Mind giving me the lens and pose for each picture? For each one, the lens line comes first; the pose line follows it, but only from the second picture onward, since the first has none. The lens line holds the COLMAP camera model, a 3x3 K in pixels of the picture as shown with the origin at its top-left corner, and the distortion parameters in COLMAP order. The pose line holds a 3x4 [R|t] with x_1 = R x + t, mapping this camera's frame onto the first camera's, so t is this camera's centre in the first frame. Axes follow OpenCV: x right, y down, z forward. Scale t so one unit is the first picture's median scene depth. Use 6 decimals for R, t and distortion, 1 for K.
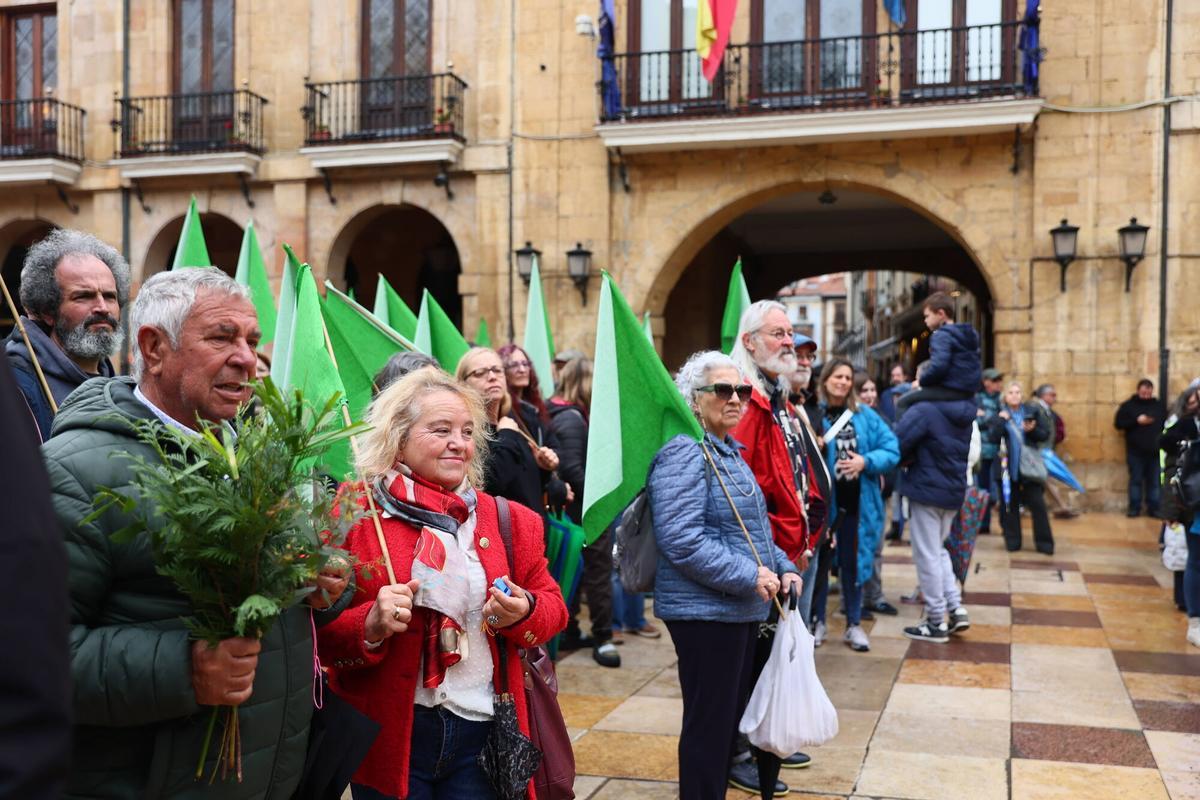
lens RADIAL K [[1101.4, 0, 592.6], [0, 1101.4, 403.1], [0, 0, 1]] dist [0.010036, 0.000000]
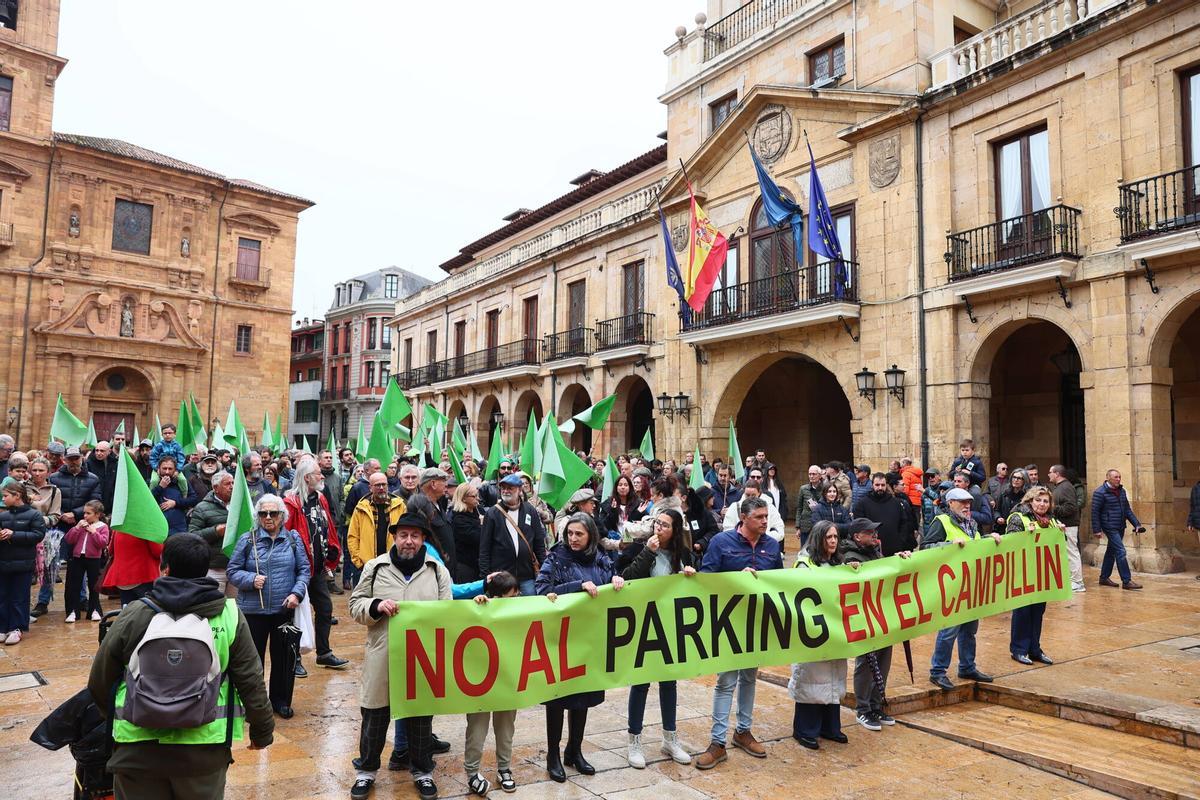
lens RADIAL K [[826.3, 0, 592.8], [0, 826.3, 394.2], [0, 0, 1]] dist [-0.102840, 0.082758]
pose [[0.751902, -0.055344, -0.656948, 0.828272], [-0.010063, 0.995391, -0.095373, 0.000602], [0.659198, 0.078322, 0.747879, -0.202955]]
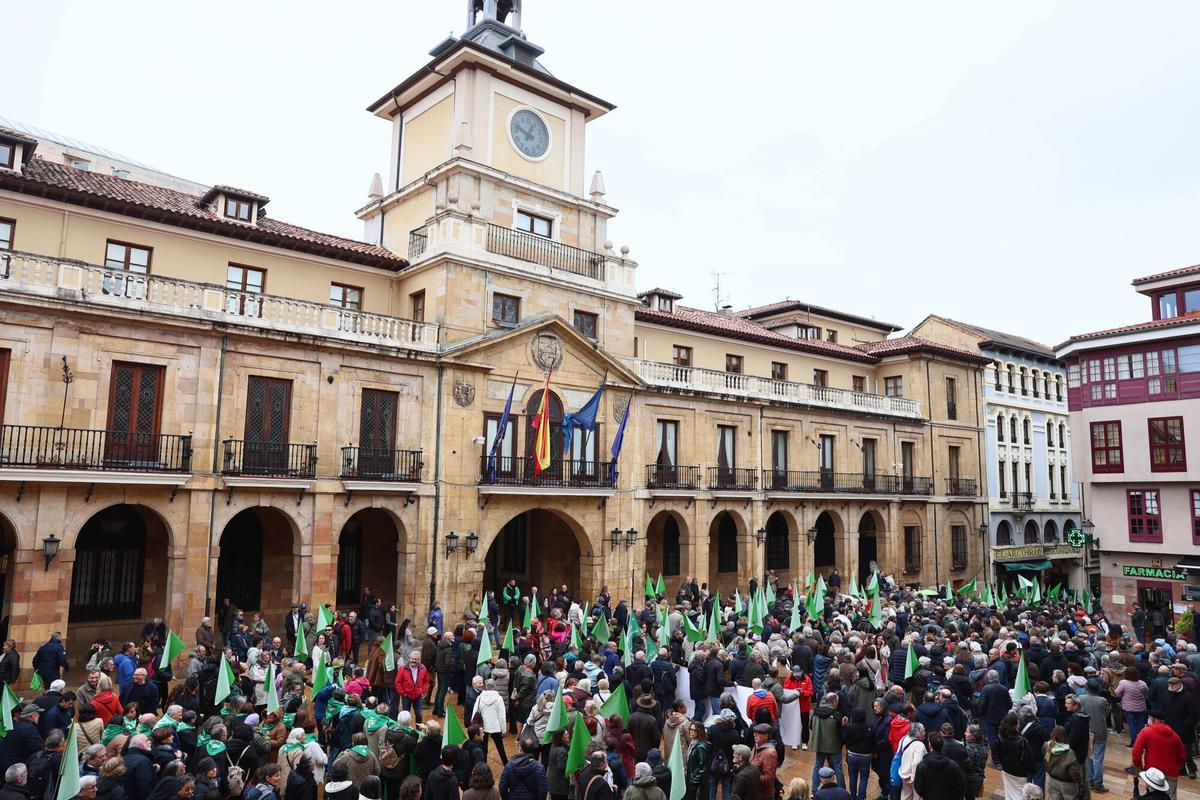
lens RADIAL K [[826.3, 0, 601.9], [0, 826.3, 398.4], [0, 0, 1]] dist [-0.103799, 0.083888]
pose [[0.532991, 0.101861, 0.839968, -1.318456], [-0.007252, 0.993241, -0.115846, -0.224648], [-0.846090, 0.055653, 0.530127, -0.147289]]
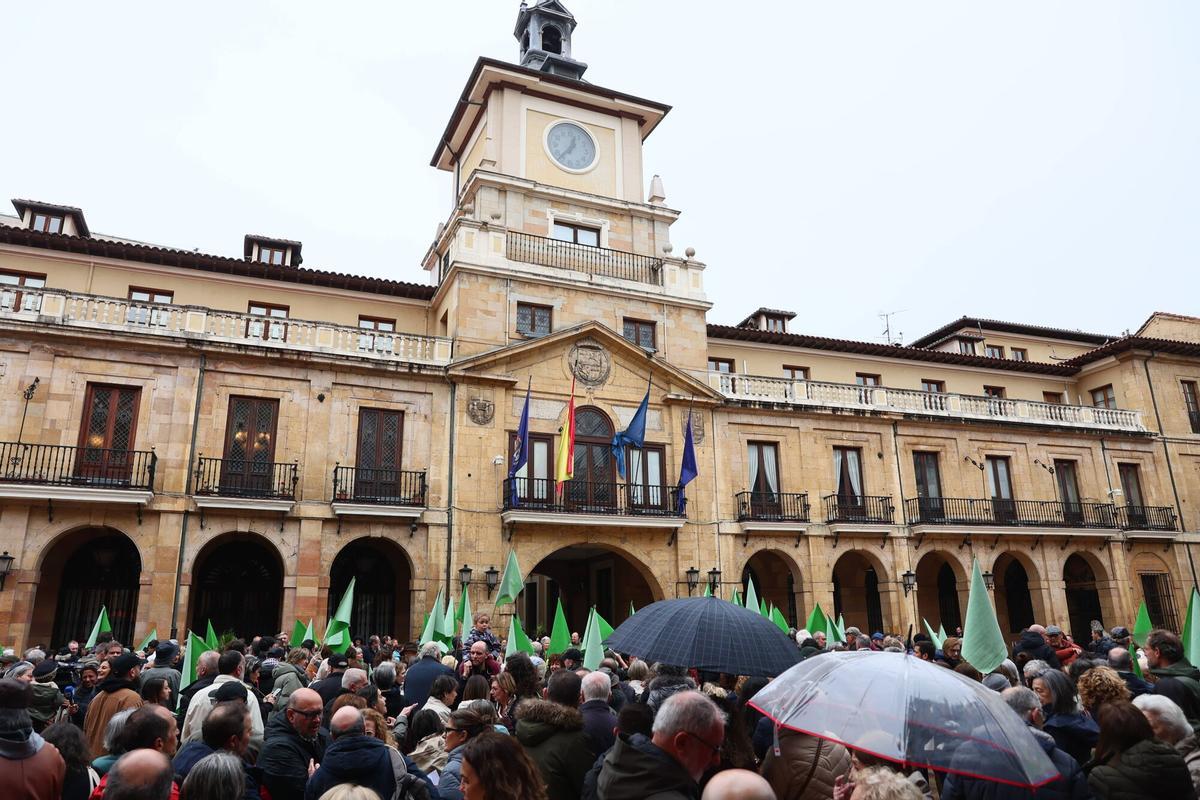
lens RADIAL K [[826.3, 0, 588.8], [0, 826.3, 400.1], [0, 0, 1]] dist [-0.103799, 0.083888]
pose [[0.779854, 0.151337, 0.607392, -0.805336], [0.022447, 0.962949, -0.268747, -0.033438], [-0.625559, 0.223217, 0.747562, -0.268159]]
